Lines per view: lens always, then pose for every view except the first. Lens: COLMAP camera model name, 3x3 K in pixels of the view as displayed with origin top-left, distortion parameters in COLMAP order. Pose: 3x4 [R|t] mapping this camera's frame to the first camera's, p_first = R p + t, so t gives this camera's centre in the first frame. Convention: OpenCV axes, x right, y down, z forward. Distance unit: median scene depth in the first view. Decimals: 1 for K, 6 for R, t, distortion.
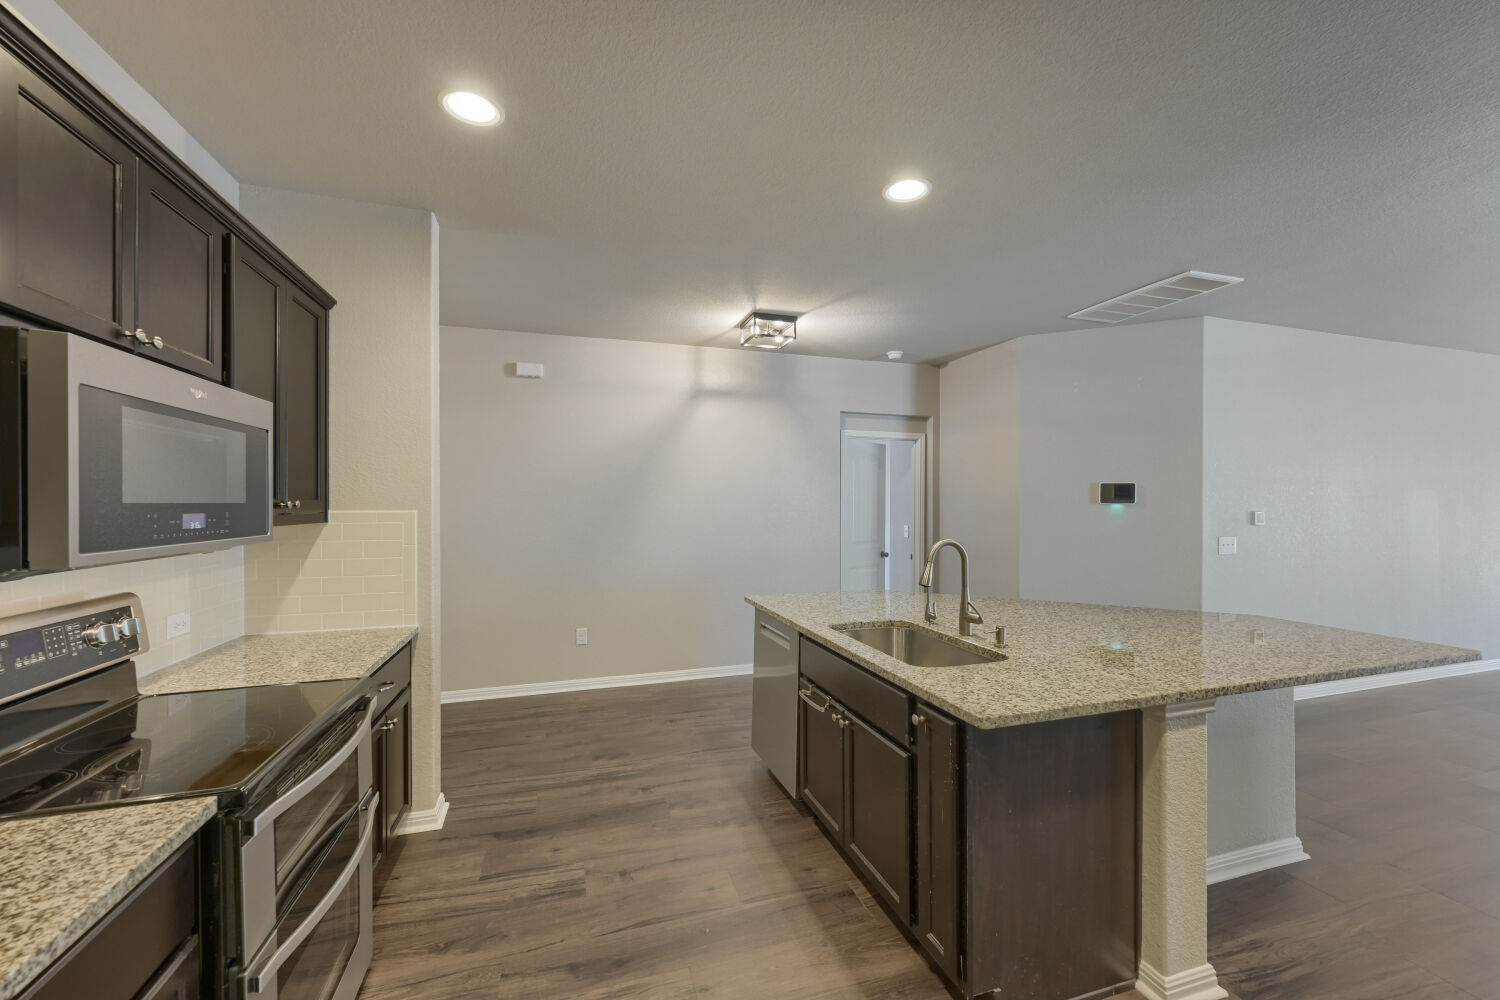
lens RADIAL K [[592.5, 0, 749.5], [0, 592.5, 503.1], [0, 0, 1]] dist [0.000575, 0.000815]
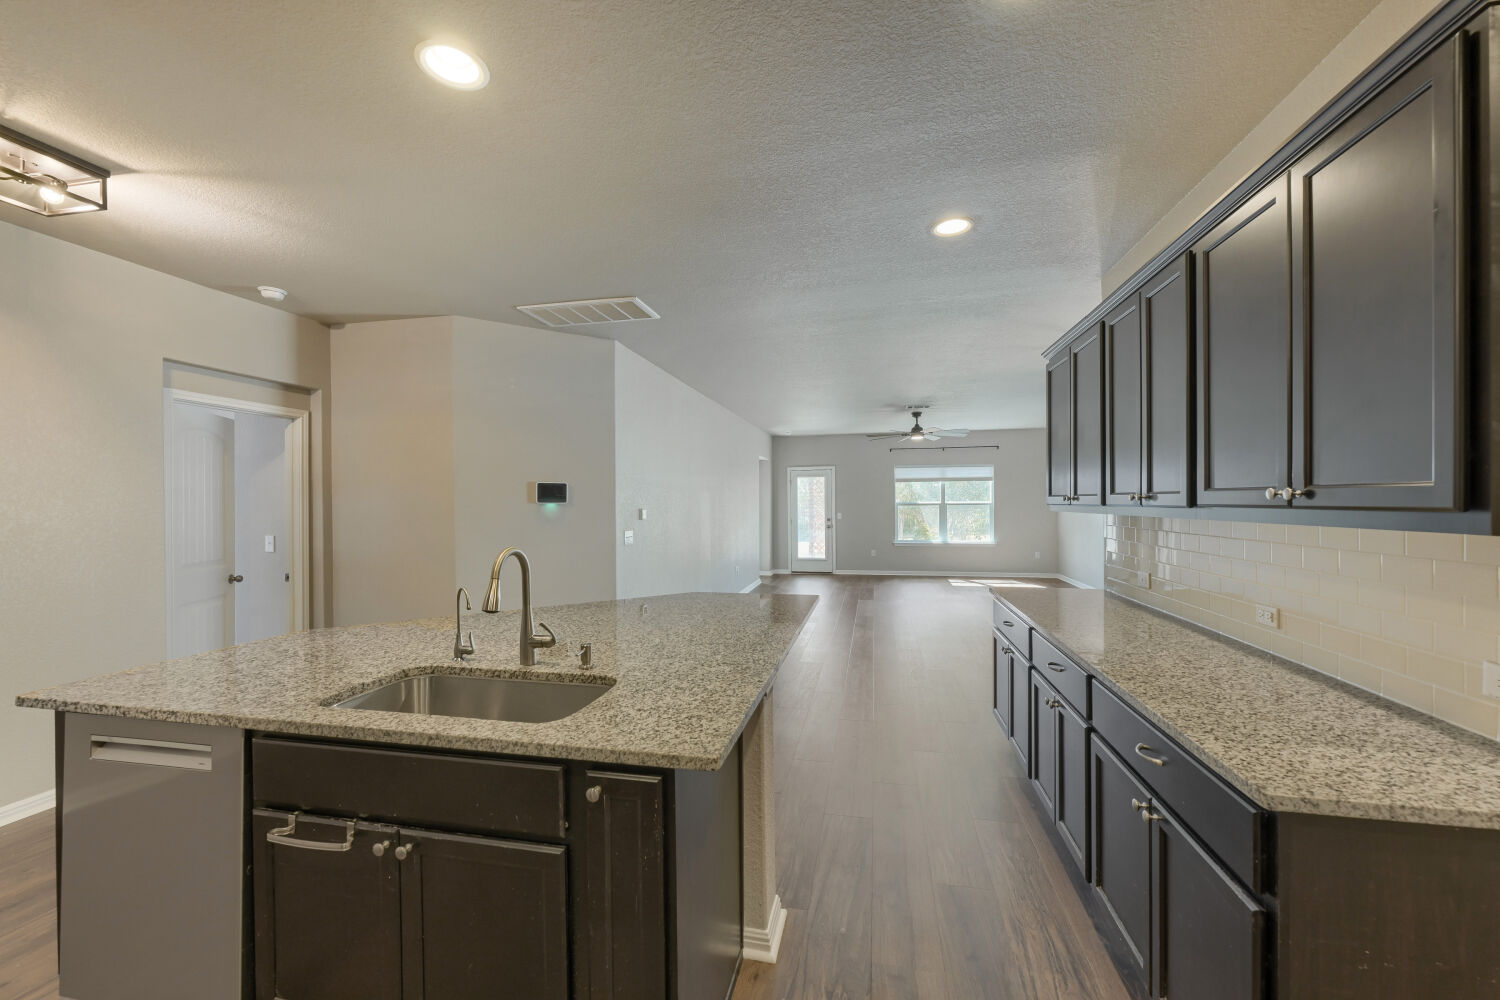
lens RADIAL K [[592.5, 0, 753.6], [0, 592.5, 505.4], [0, 0, 1]] dist [0.000575, 0.000815]
pose [[0.496337, -0.007224, 0.868100, -0.165672], [0.005664, 0.999971, 0.005083, 0.003127], [-0.868112, 0.002394, 0.496363, 0.300215]]
